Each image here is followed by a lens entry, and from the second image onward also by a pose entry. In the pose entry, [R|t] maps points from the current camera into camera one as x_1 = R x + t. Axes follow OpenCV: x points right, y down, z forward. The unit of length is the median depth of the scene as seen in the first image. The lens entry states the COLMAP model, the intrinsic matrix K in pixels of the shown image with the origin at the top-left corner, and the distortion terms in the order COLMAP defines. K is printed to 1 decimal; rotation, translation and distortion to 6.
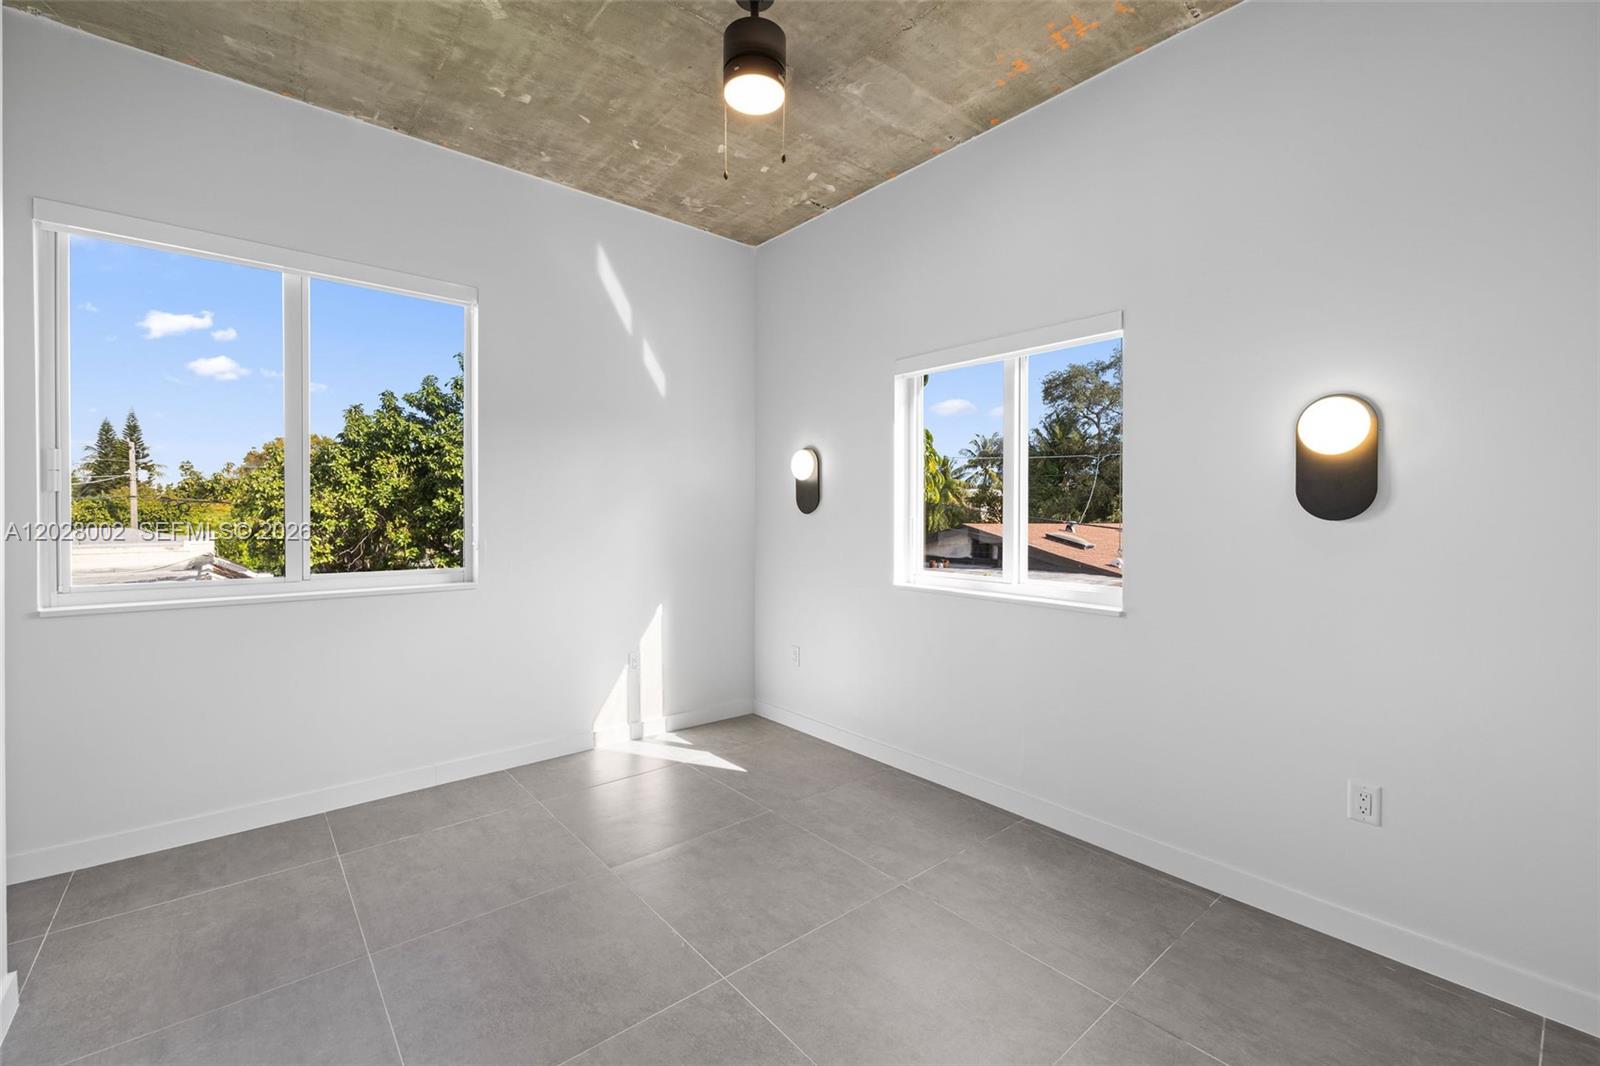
lens RADIAL K [[671.2, 0, 801.4], [0, 671.2, 523.5], [0, 0, 1]] dist [-0.002128, -0.000161]
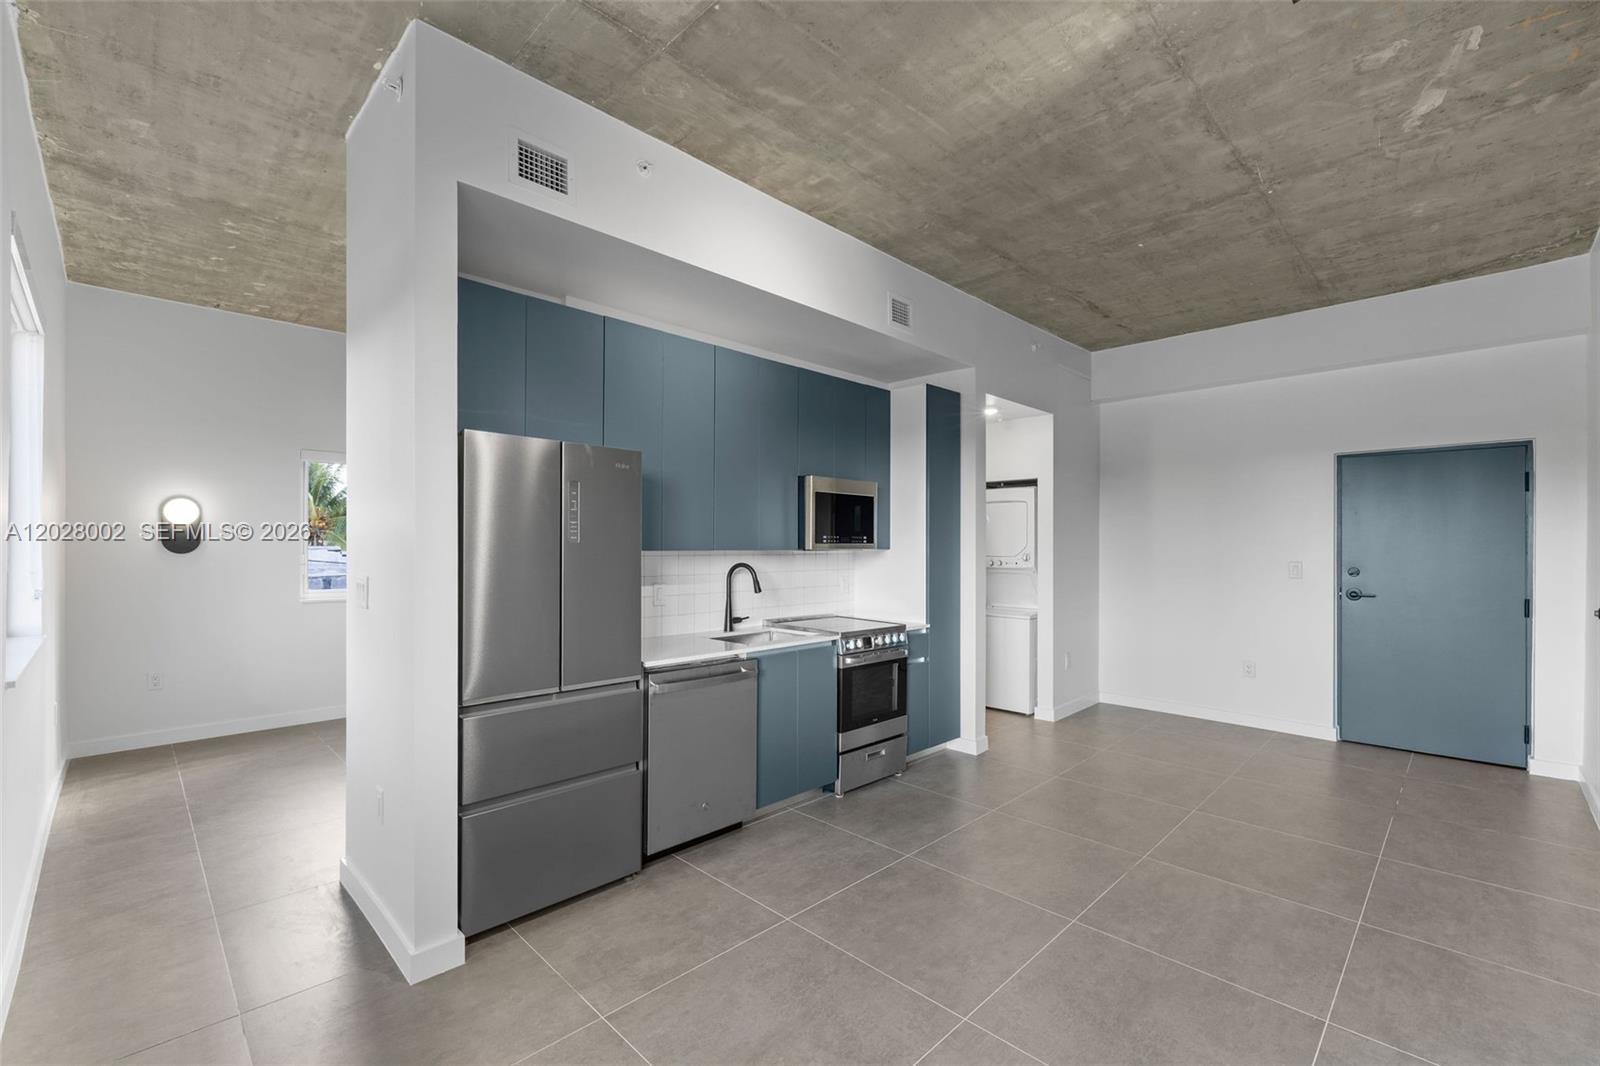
lens RADIAL K [[671.2, 0, 807.4], [0, 671.2, 544.9], [0, 0, 1]] dist [-0.002128, -0.000161]
pose [[-0.078152, -0.004769, 0.996930, -1.714870], [0.006944, 0.999962, 0.005328, -0.036696], [-0.996917, 0.007339, -0.078116, 0.016078]]
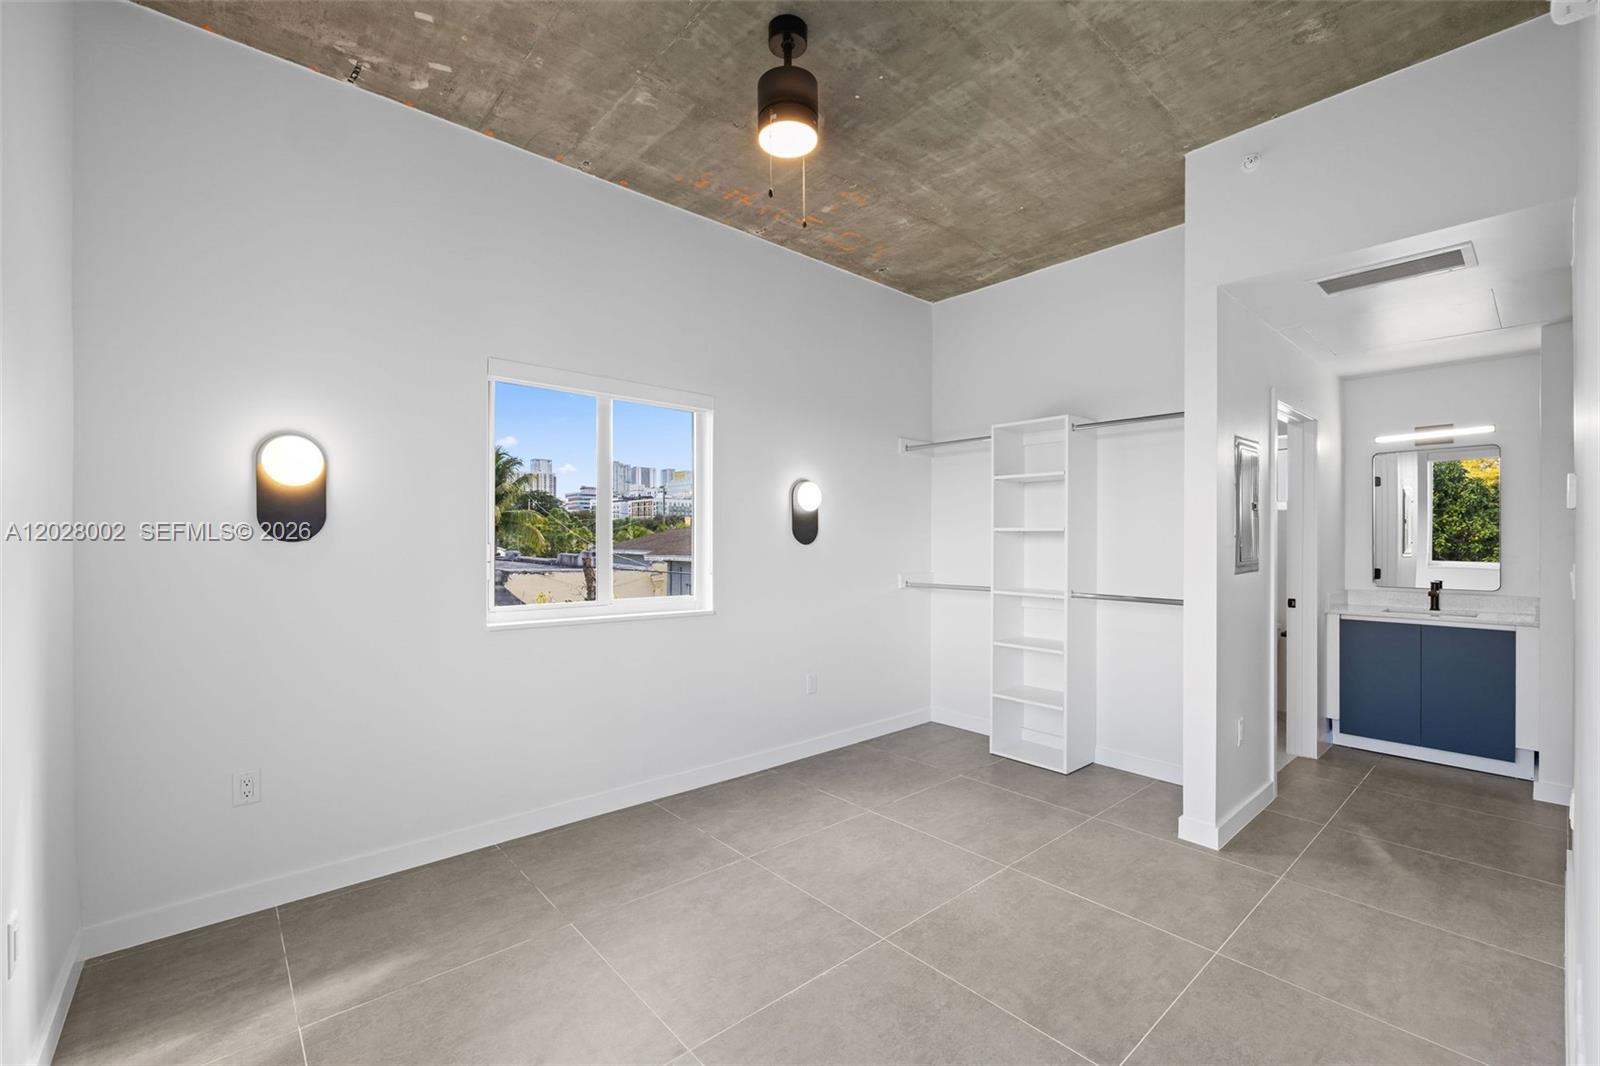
lens RADIAL K [[671.2, 0, 796.8], [0, 671.2, 541.7], [0, 0, 1]] dist [-0.002128, -0.000161]
pose [[-0.012031, -0.006780, 0.999905, -0.846290], [0.009779, 0.999928, 0.006897, -0.019001], [-0.999880, 0.009861, -0.011964, 0.763180]]
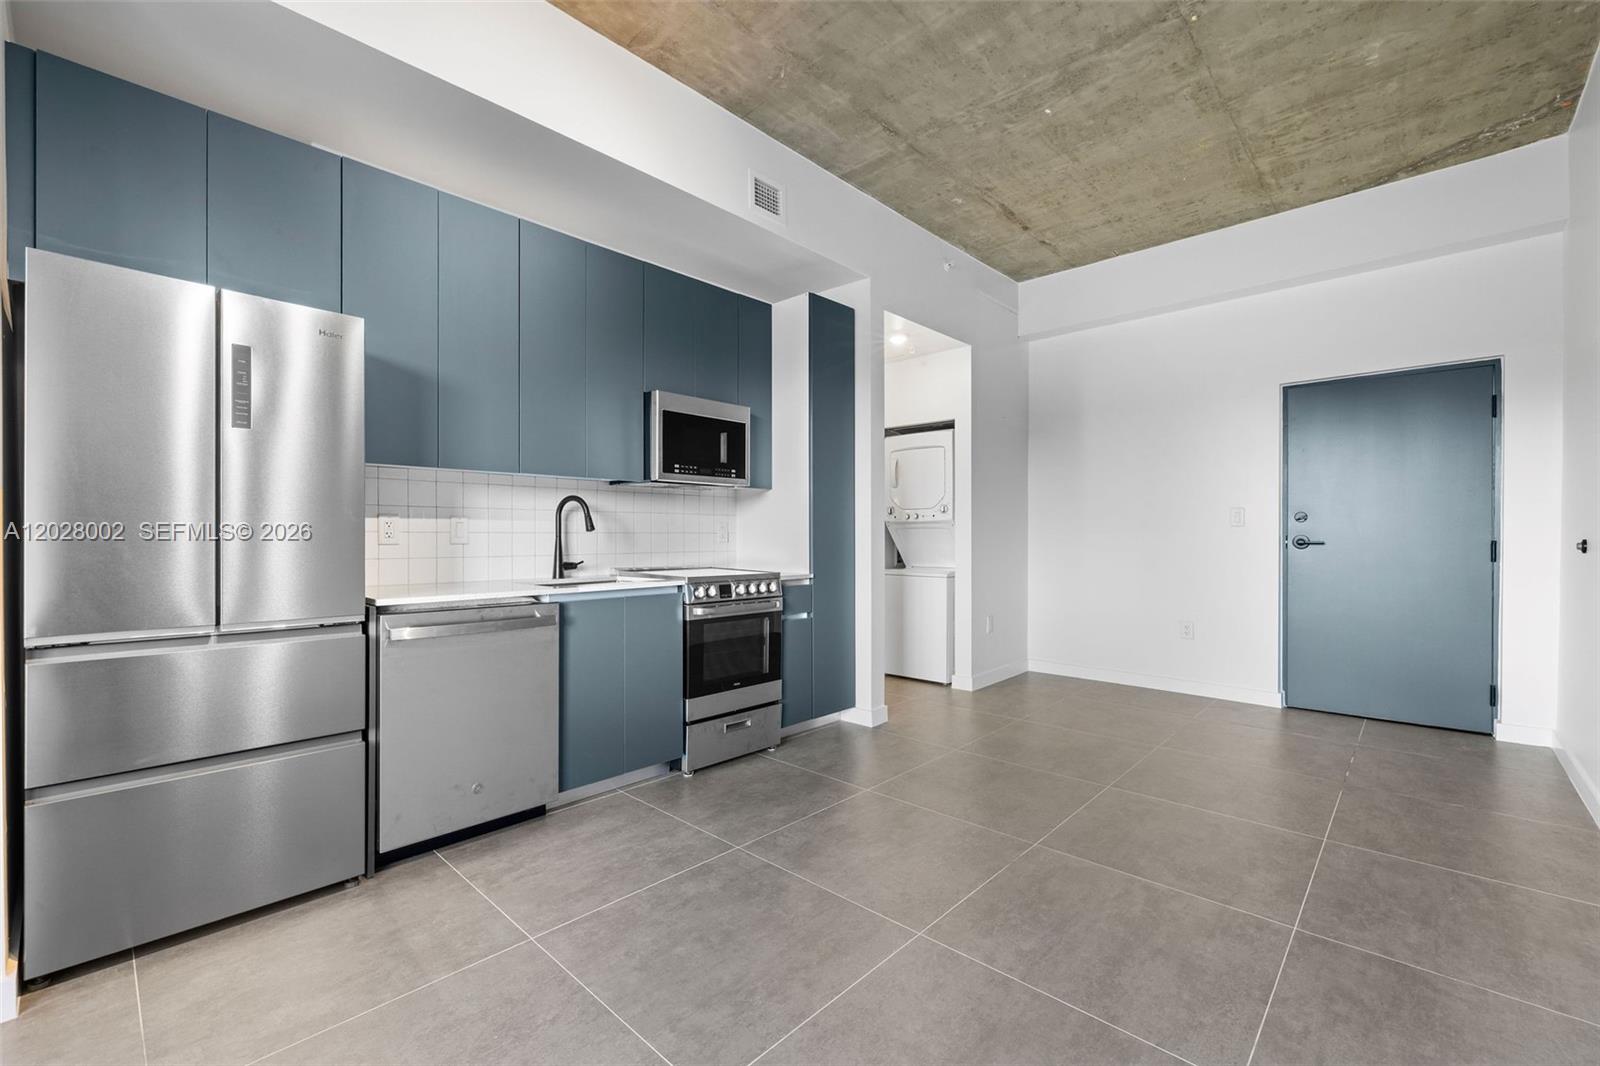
lens RADIAL K [[671.2, 0, 796.4], [0, 671.2, 537.1], [0, 0, 1]] dist [-0.002128, -0.000161]
pose [[-0.106541, -0.010234, 0.994256, -1.511700], [0.010217, 0.999883, 0.011387, 0.063035], [-0.994256, 0.011371, -0.106423, -0.201755]]
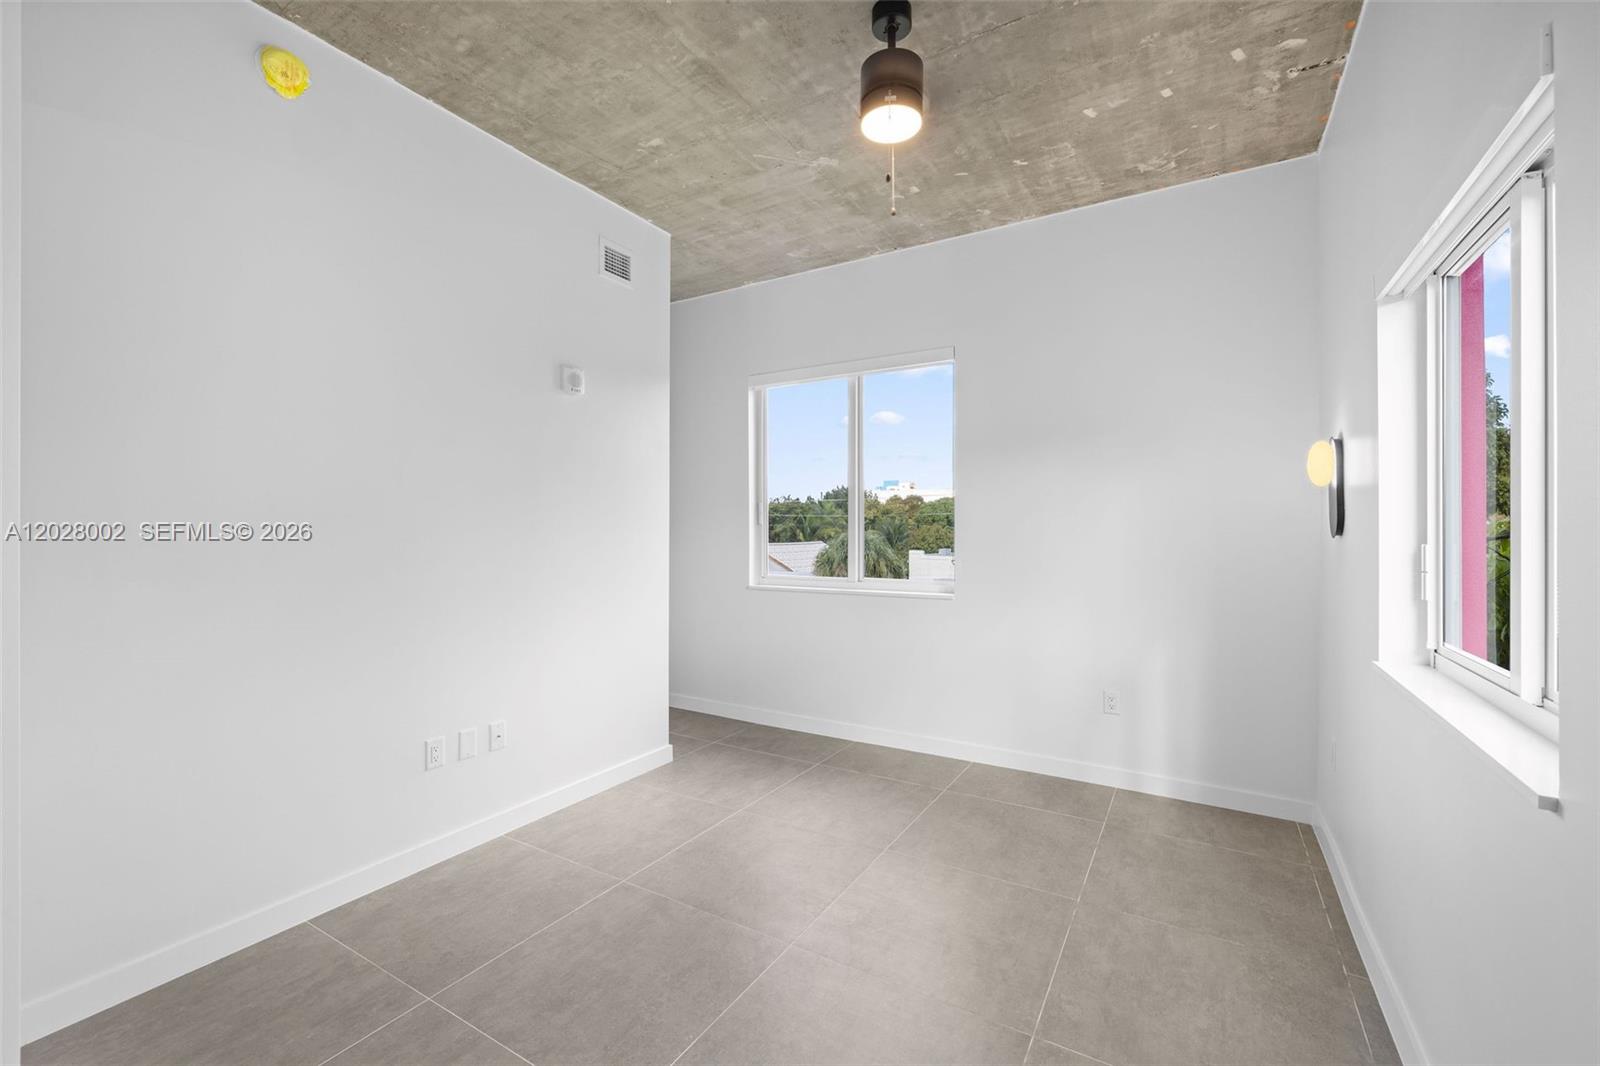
lens RADIAL K [[671.2, 0, 801.3], [0, 671.2, 532.5], [0, 0, 1]] dist [-0.002128, -0.000161]
pose [[0.319594, -0.001208, -0.947554, 0.640104], [-0.010727, 0.999930, -0.004893, -0.013916], [0.947494, 0.011728, 0.319559, 0.422978]]
